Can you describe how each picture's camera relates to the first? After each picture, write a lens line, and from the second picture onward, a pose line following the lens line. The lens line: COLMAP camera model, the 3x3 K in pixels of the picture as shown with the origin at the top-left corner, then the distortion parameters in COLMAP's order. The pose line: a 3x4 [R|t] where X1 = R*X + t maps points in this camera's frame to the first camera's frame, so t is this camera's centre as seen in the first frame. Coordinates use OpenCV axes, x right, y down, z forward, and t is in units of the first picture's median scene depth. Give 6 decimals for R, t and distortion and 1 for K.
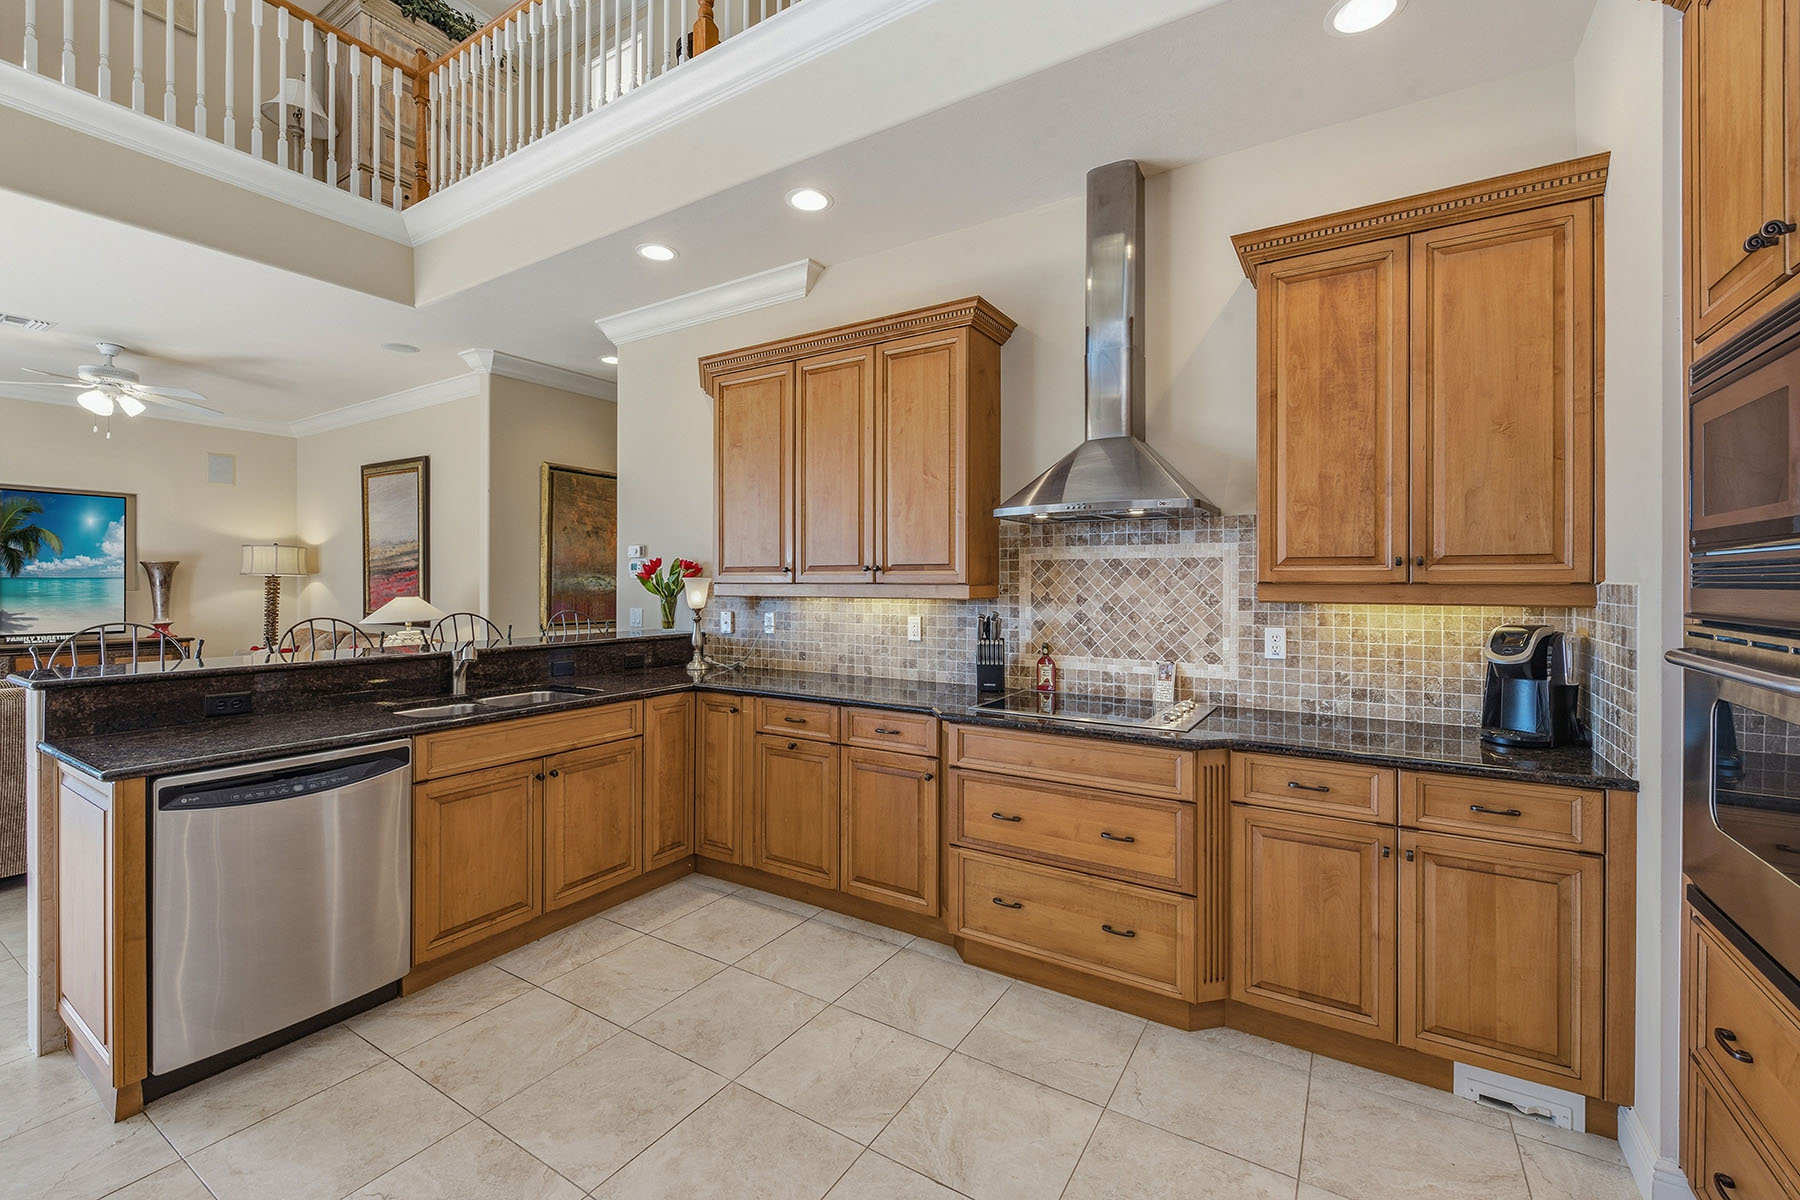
lens RADIAL K [[745.2, 0, 877.0], [0, 745.2, 584.9], [0, 0, 1]] dist [0.000609, -0.001809]
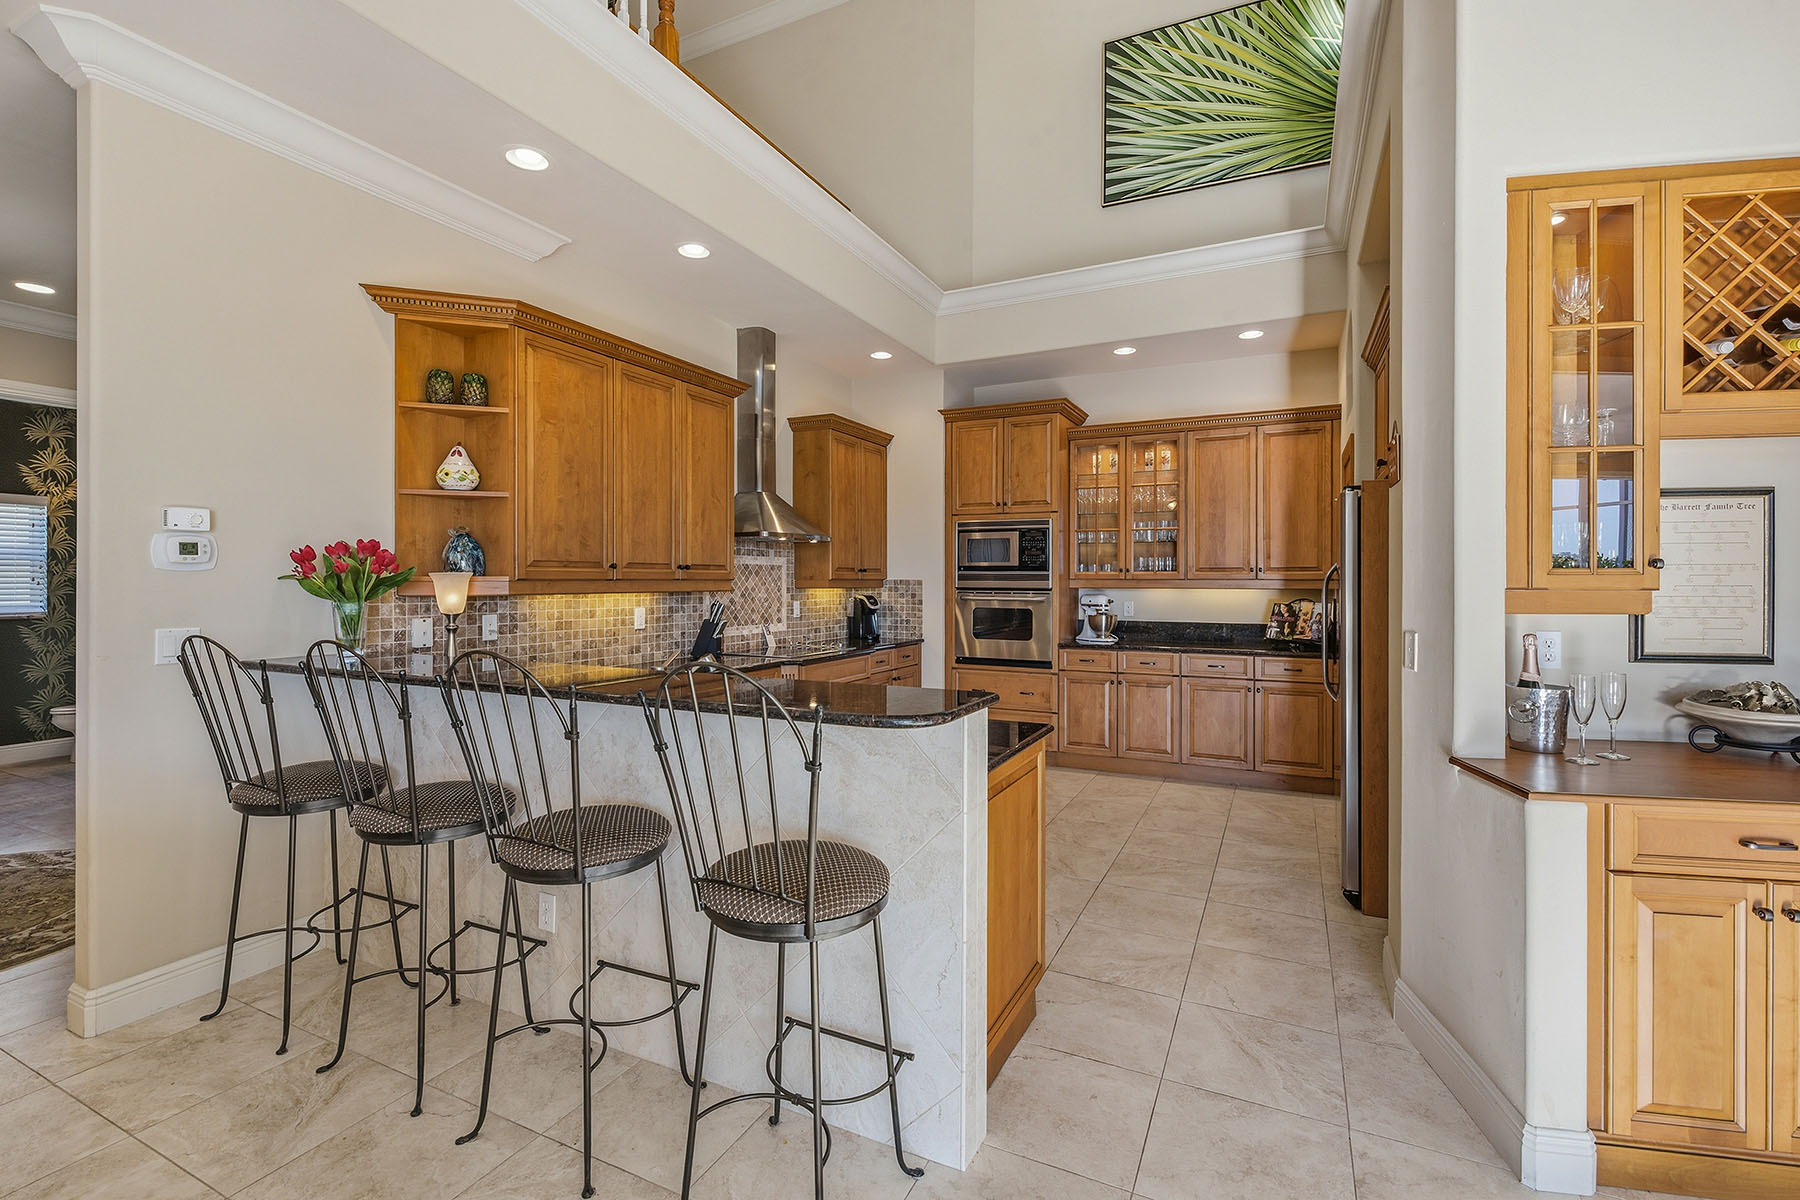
lens RADIAL K [[839.1, 0, 890.4], [0, 839.1, 583.8], [0, 0, 1]] dist [-0.005305, -0.001252]
pose [[-0.120993, -0.005658, 0.992637, -1.475974], [0.003570, 0.999975, 0.006135, -0.002237], [-0.992647, 0.004286, -0.120970, 0.883493]]
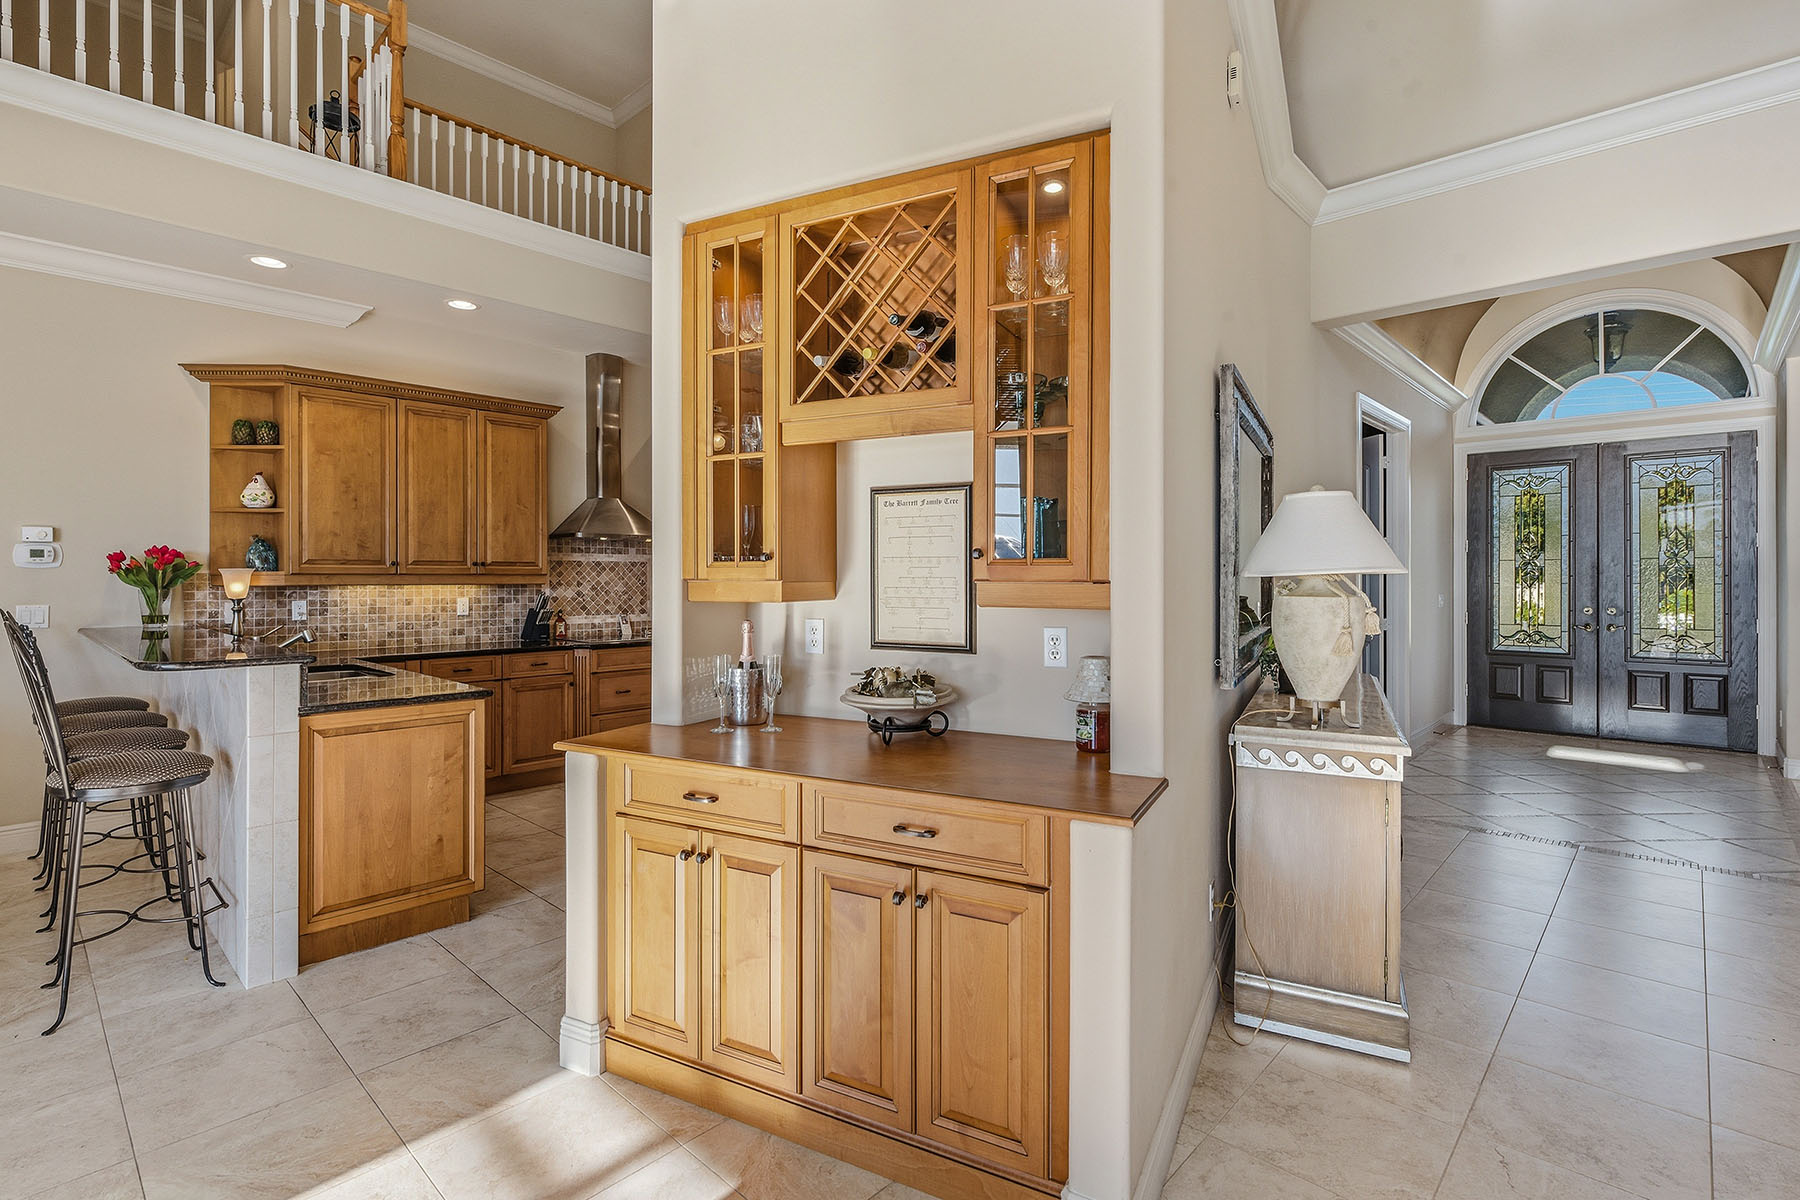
lens RADIAL K [[896.0, 0, 907.4], [0, 896.0, 582.1], [0, 0, 1]] dist [-0.011921, -0.000945]
pose [[0.178142, -0.005677, 0.983988, -1.669947], [0.003308, 0.999981, 0.005171, 0.007388], [-0.983999, 0.002334, 0.178157, -0.142620]]
